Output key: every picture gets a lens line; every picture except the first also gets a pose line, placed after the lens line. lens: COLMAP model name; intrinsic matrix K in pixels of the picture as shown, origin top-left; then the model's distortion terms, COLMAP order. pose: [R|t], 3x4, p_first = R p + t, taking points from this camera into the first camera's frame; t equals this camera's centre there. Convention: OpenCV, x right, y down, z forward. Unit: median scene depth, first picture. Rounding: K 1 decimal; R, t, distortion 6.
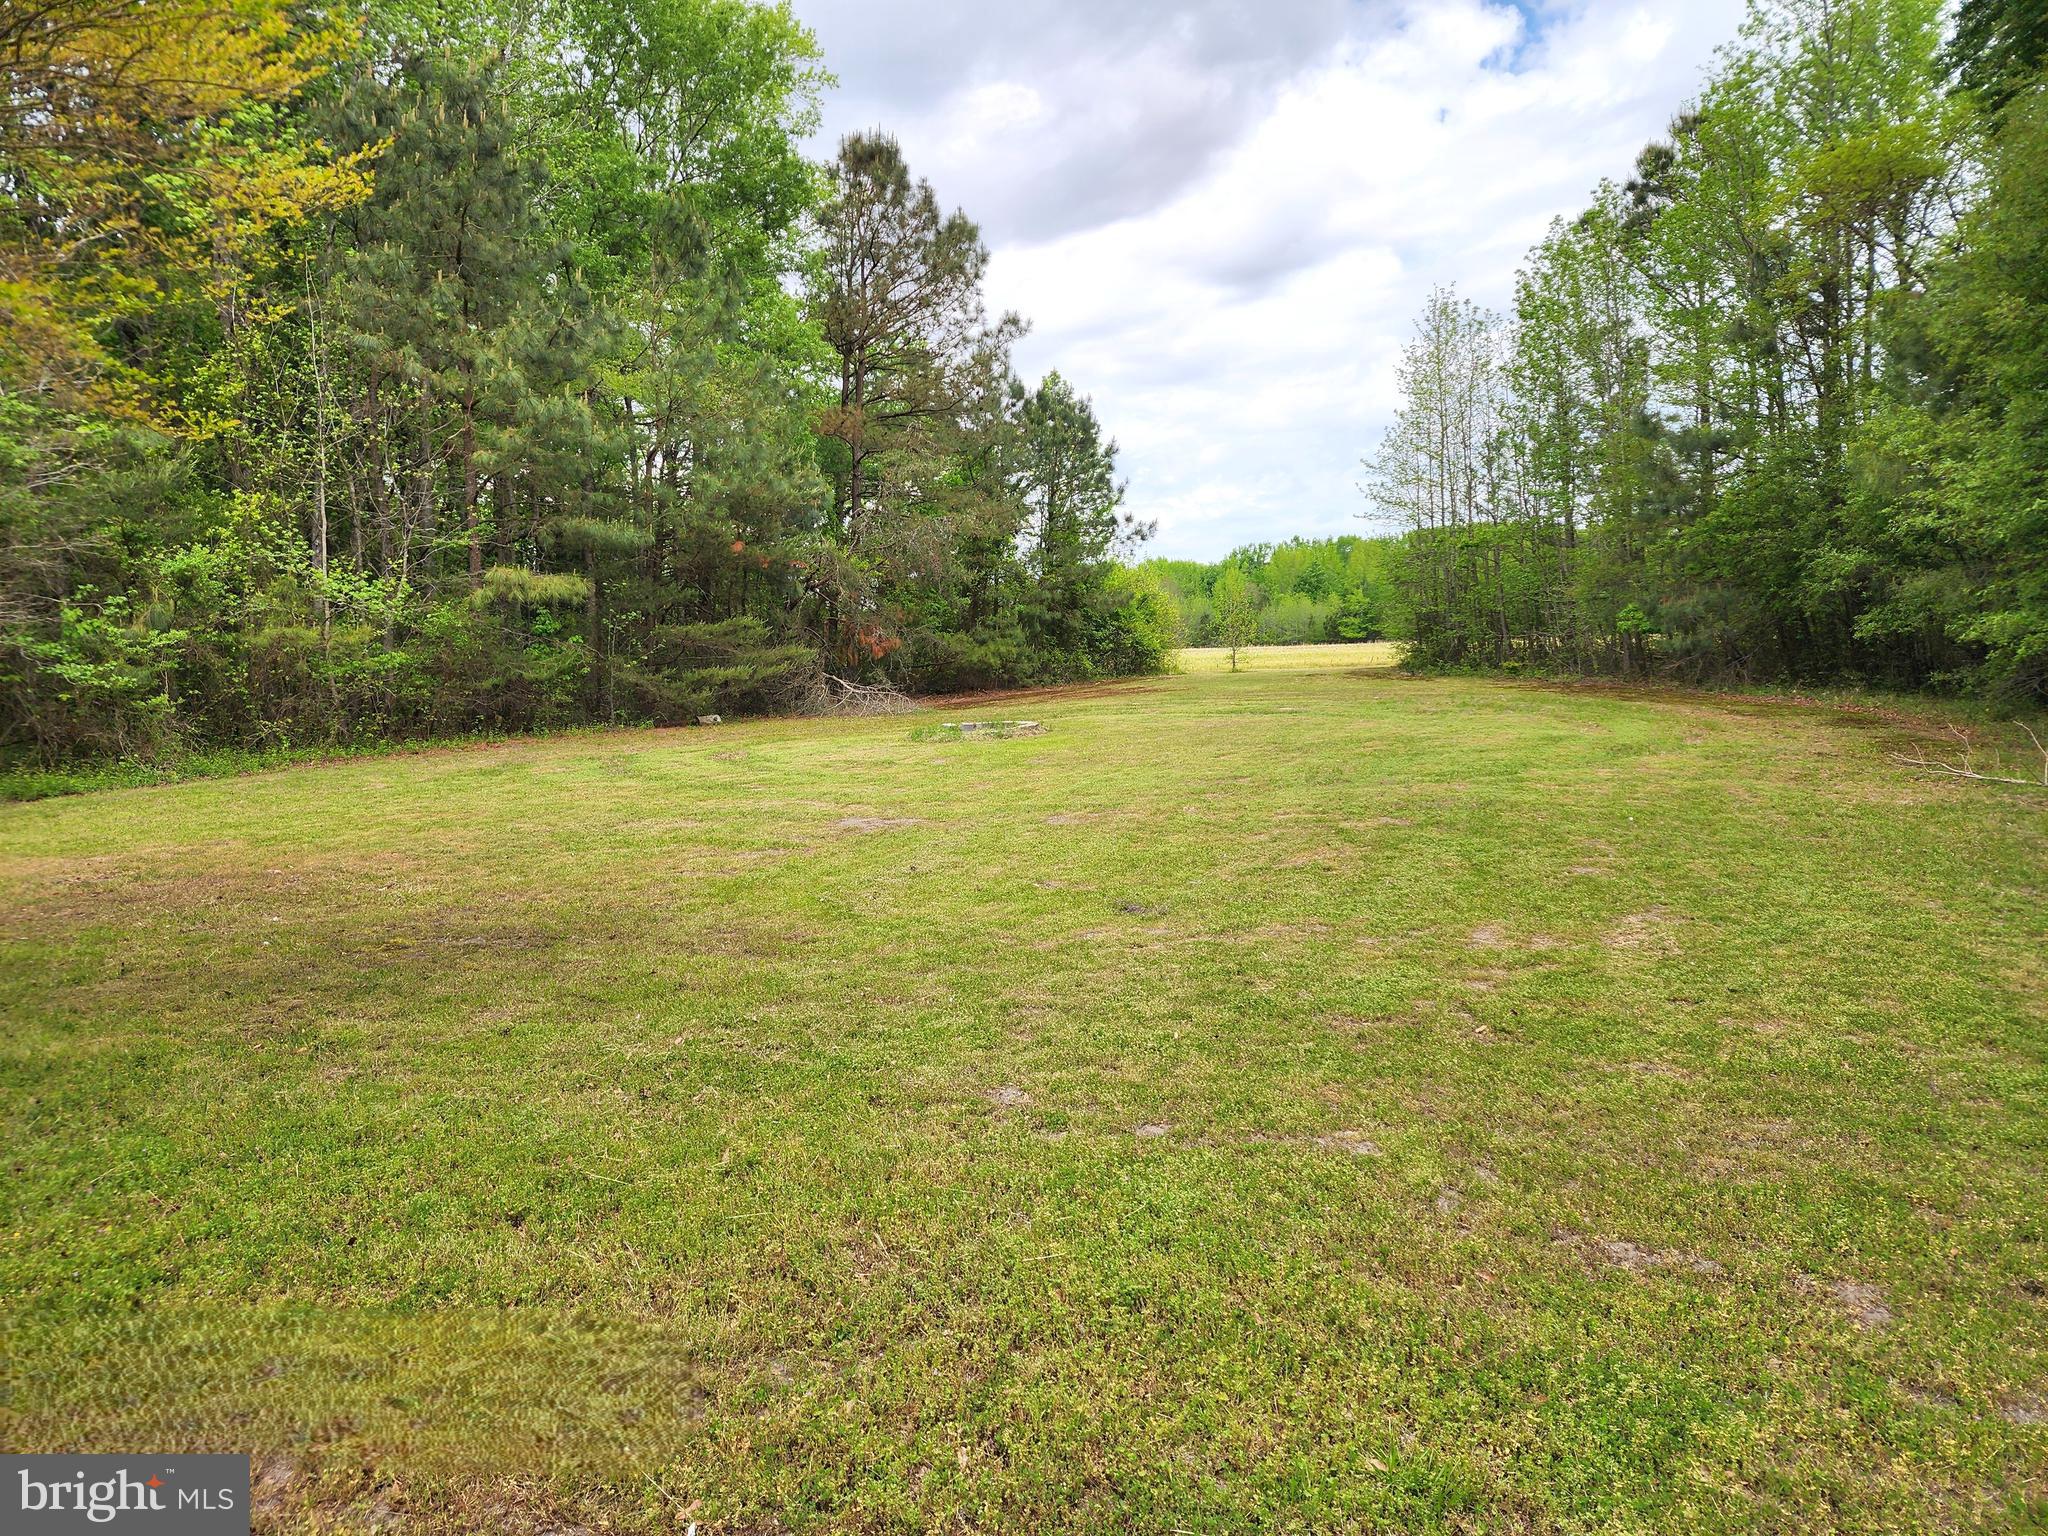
lens RADIAL K [[1369.1, 0, 1014.0], [0, 1369.1, 764.7], [0, 0, 1]] dist [0.022117, -0.006664]
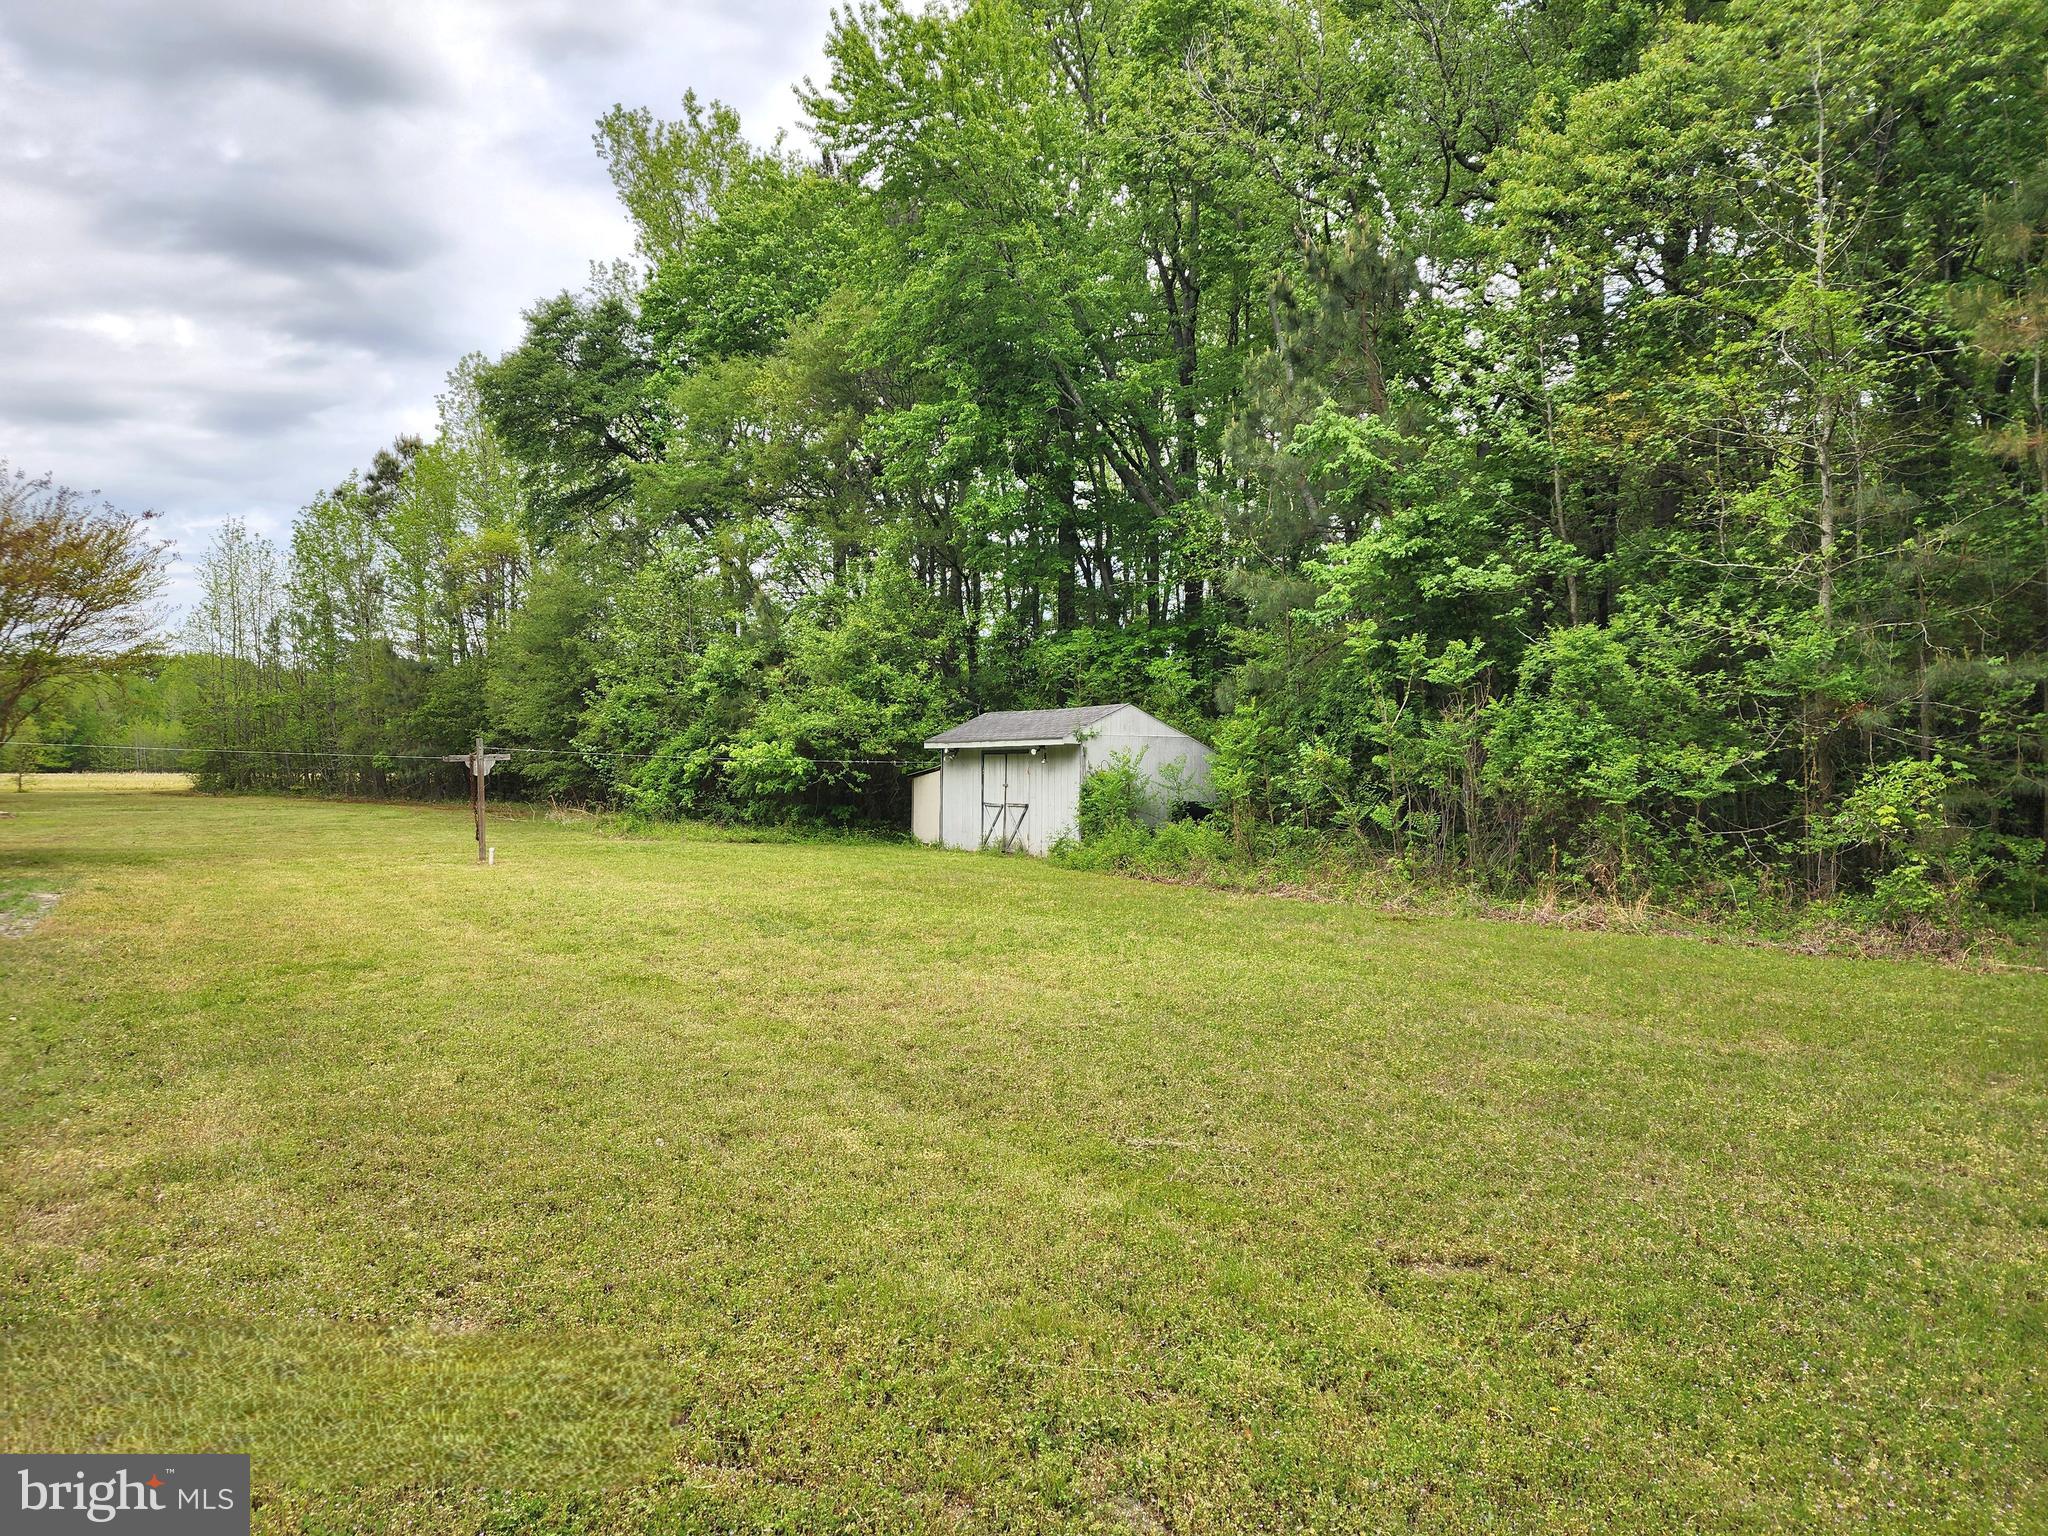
lens RADIAL K [[1369.1, 0, 1004.9], [0, 1369.1, 757.0], [0, 0, 1]] dist [0.022117, -0.006664]
pose [[0.648920, 0.029211, 0.760295, -0.241991], [0.050110, 0.995452, -0.081016, 0.045781], [-0.759204, 0.090672, 0.644506, -0.480078]]
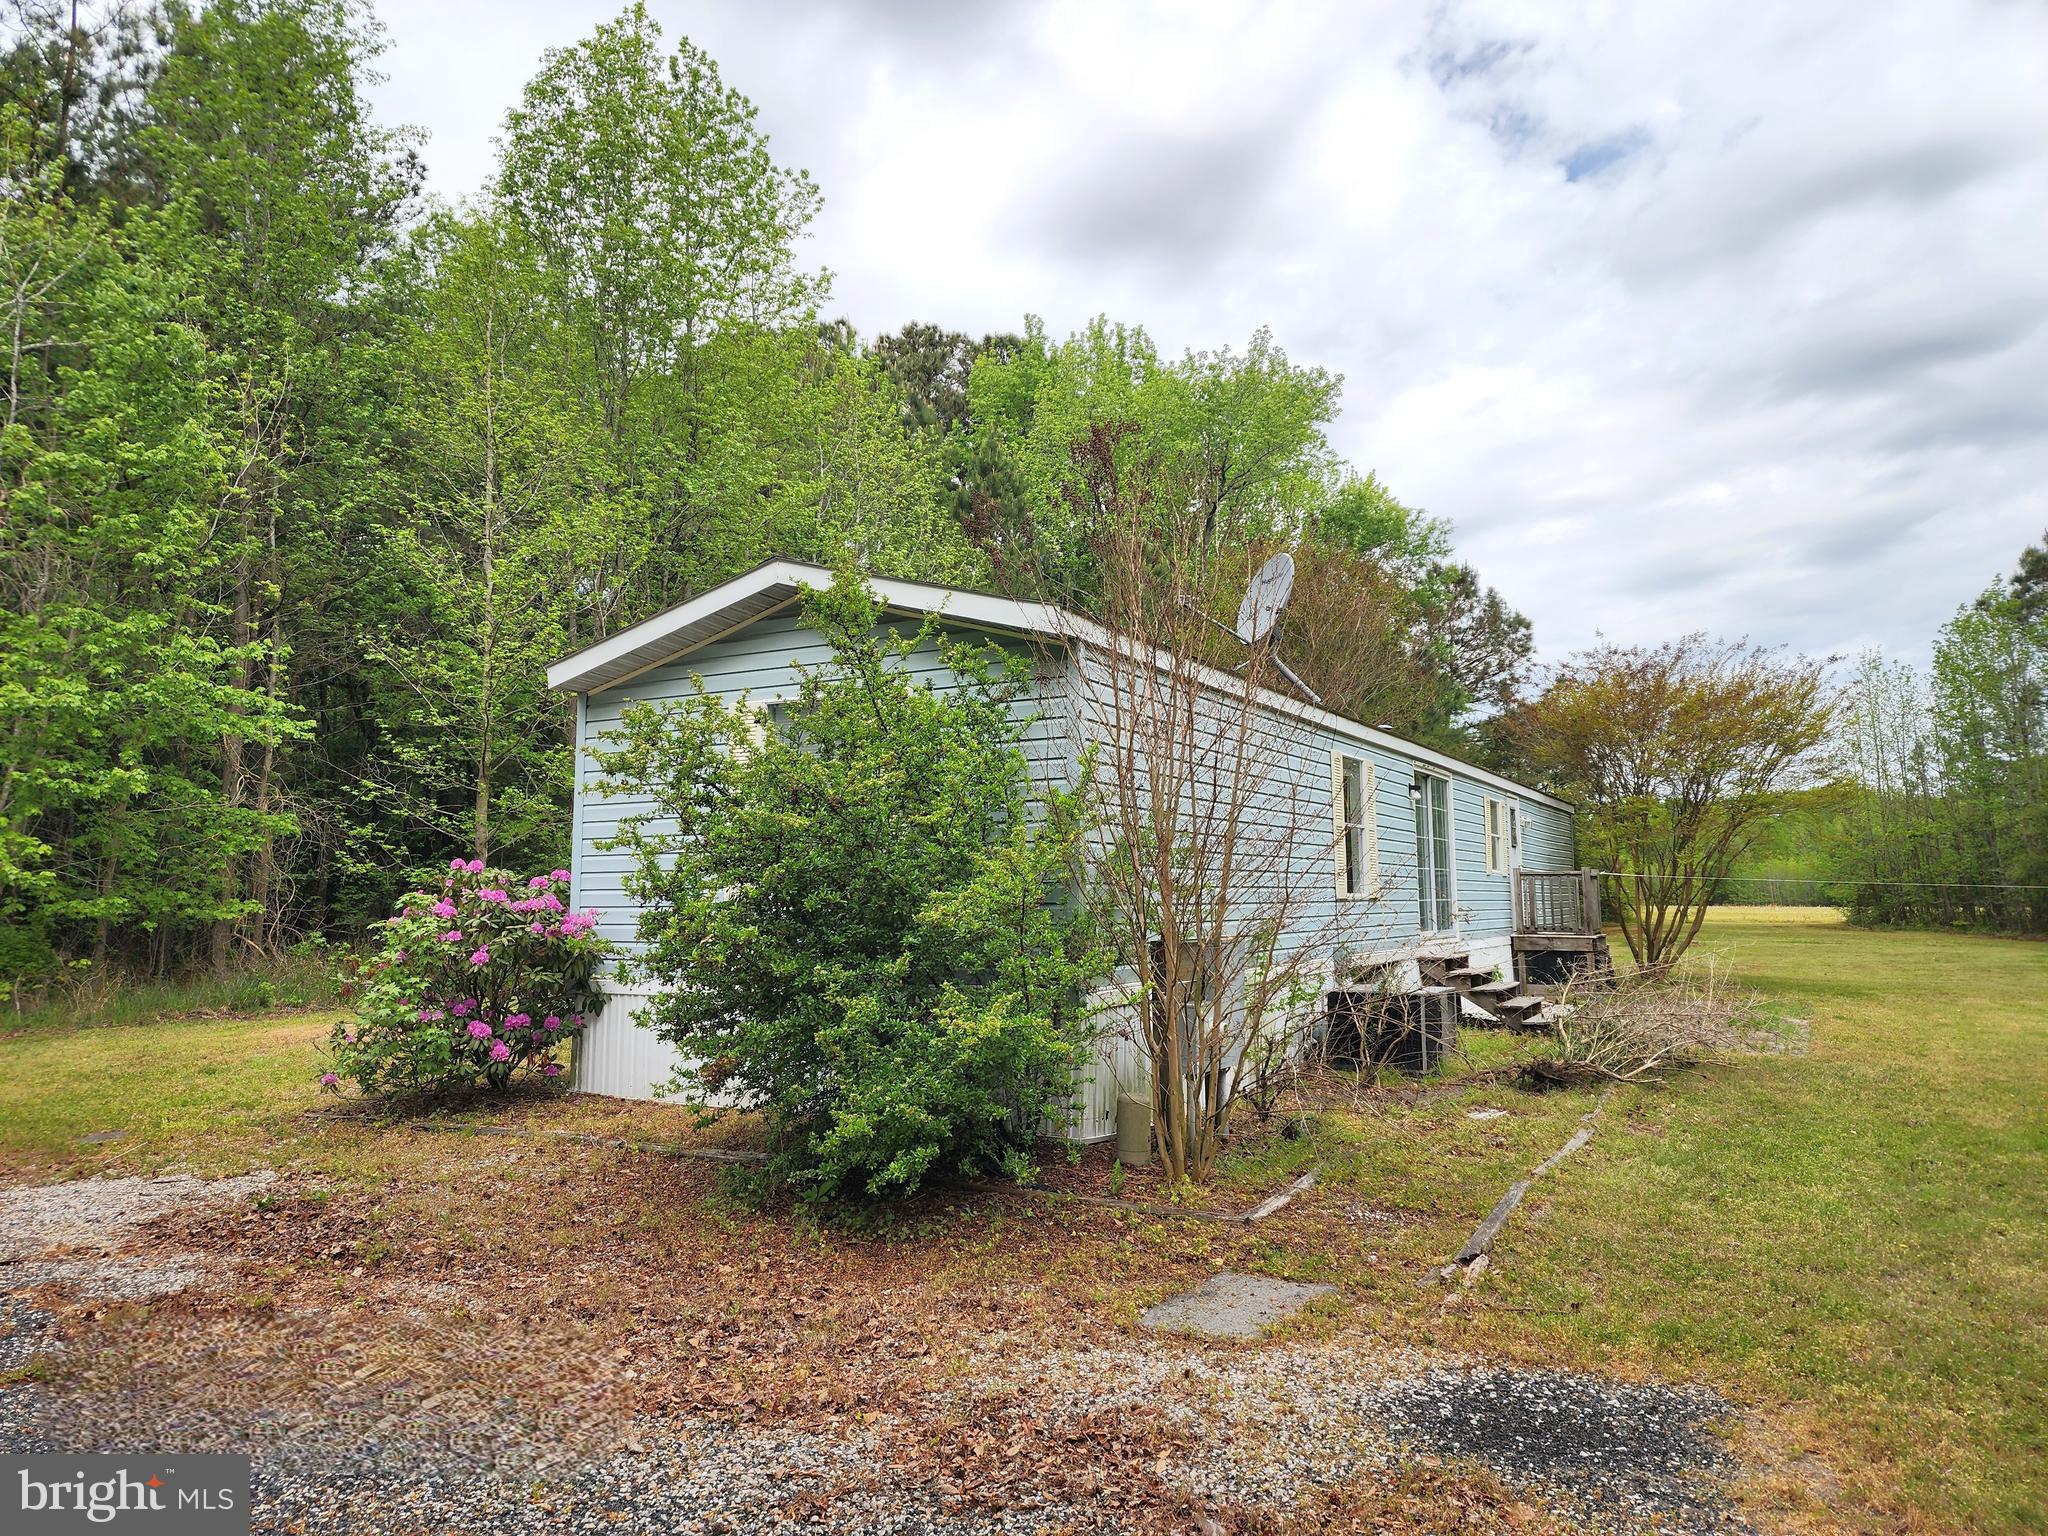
lens RADIAL K [[1369.1, 0, 1011.3], [0, 1369.1, 757.9], [0, 0, 1]] dist [0.022117, -0.006664]
pose [[0.981883, 0.000650, -0.189487, -0.278006], [-0.036146, 0.982273, -0.183936, 0.046993], [0.186008, 0.187452, 0.964501, -0.487308]]
